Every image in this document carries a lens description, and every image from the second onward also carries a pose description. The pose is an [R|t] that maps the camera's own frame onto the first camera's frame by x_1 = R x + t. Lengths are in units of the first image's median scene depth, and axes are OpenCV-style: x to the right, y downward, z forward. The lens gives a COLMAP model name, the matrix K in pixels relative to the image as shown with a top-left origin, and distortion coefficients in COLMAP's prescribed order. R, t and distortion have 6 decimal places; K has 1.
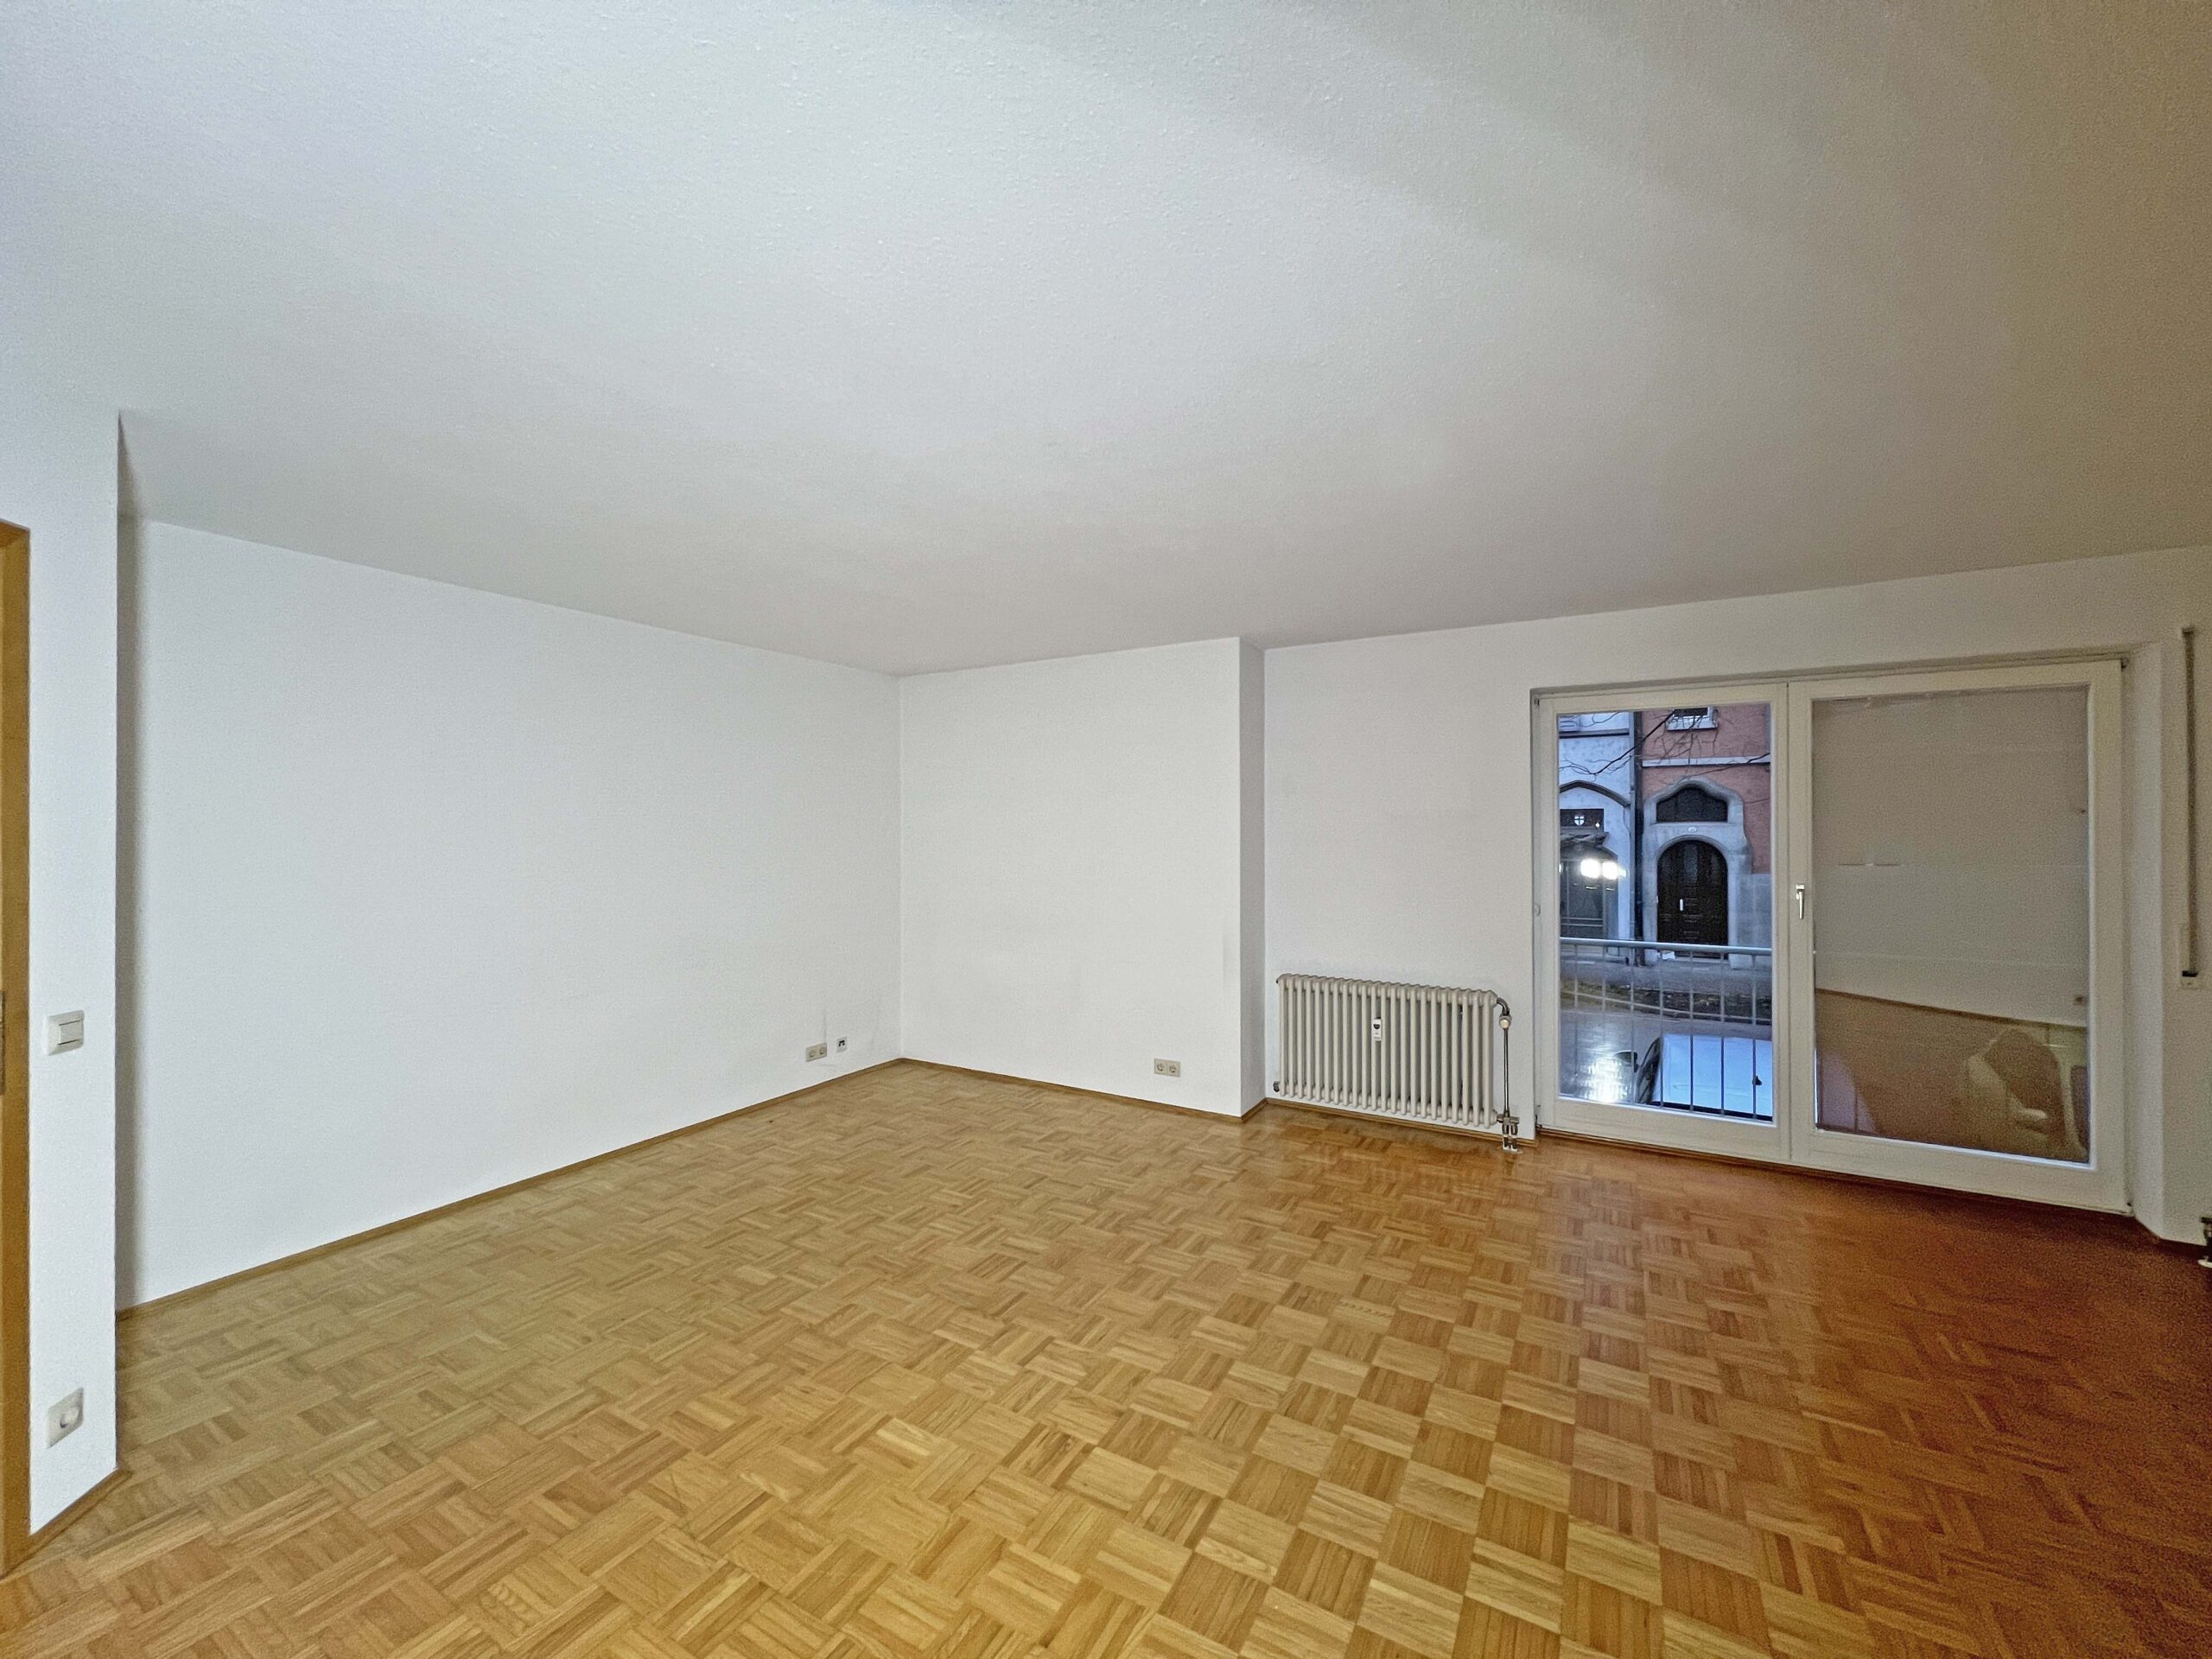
lens RADIAL K [[884.0, 0, 1106.0], [0, 884.0, 829.5], [0, 0, 1]] dist [0.001201, 0.000176]
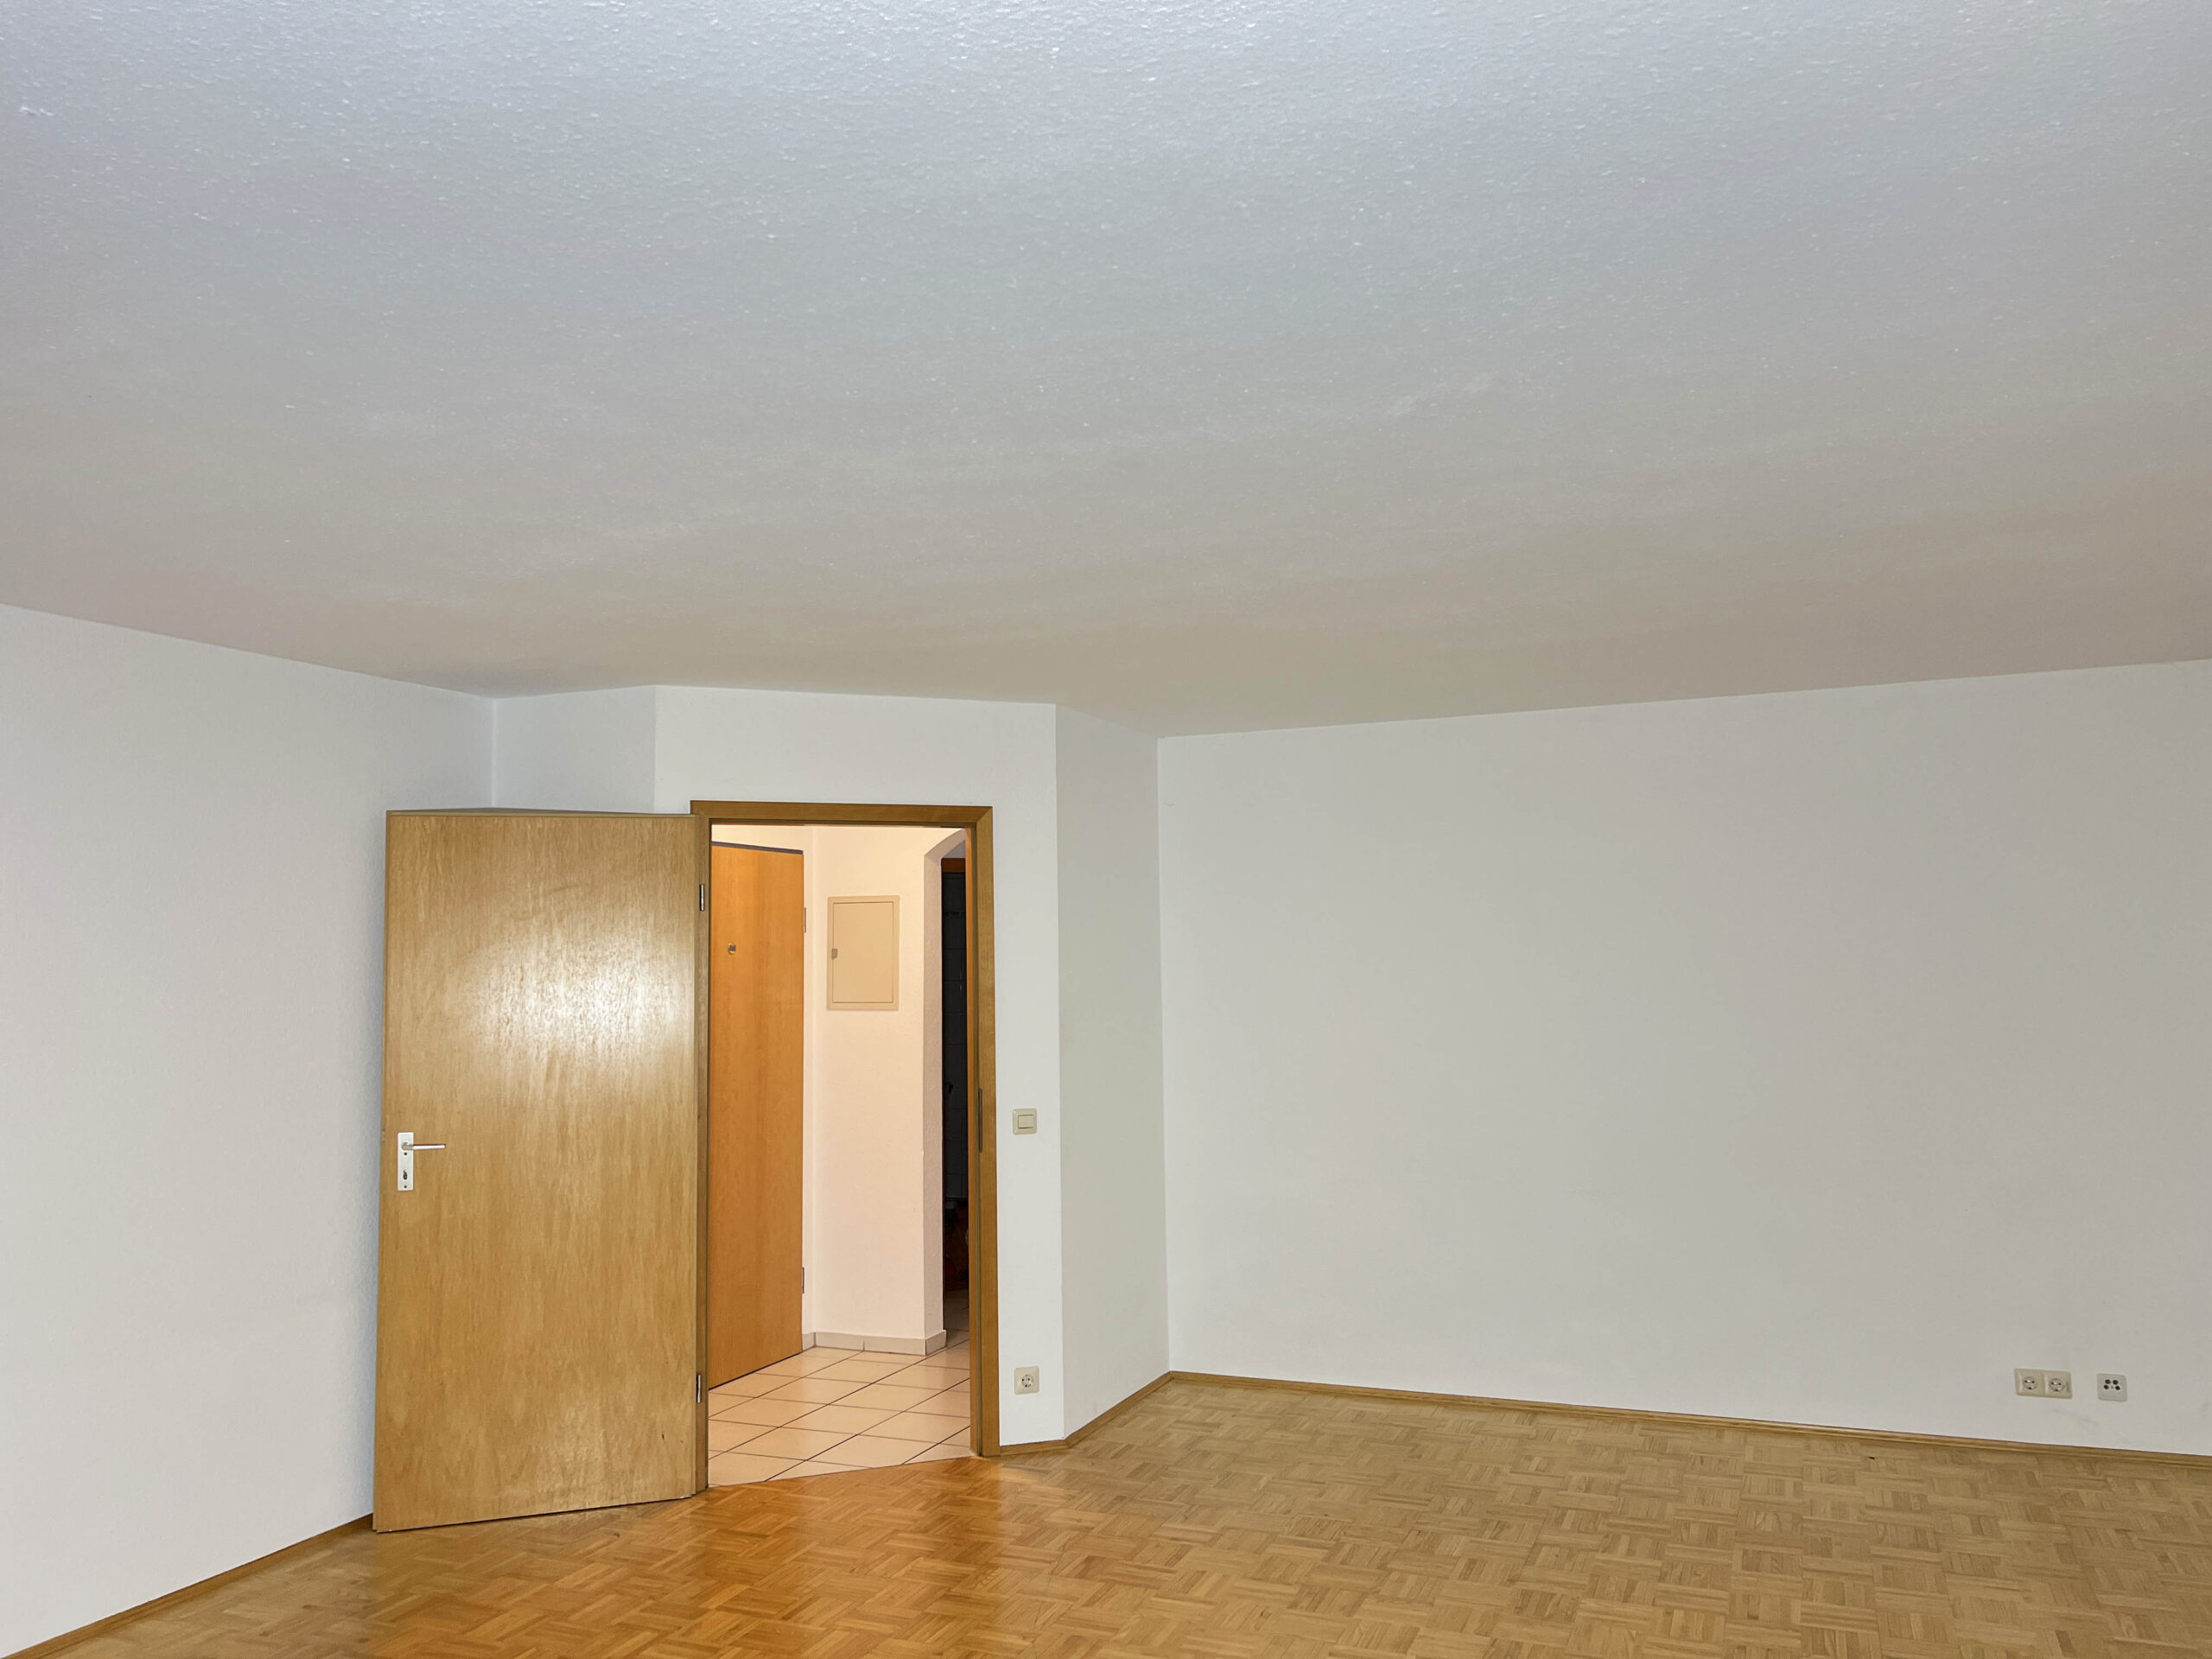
lens RADIAL K [[1677.0, 0, 1106.0], [0, 1677.0, 829.5], [0, 0, 1]] dist [-0.001783, -0.002704]
pose [[0.125507, -0.080788, -0.988798, 1.034573], [0.012017, 0.996730, -0.079910, -0.023818], [0.992020, -0.001853, 0.126068, 0.461256]]
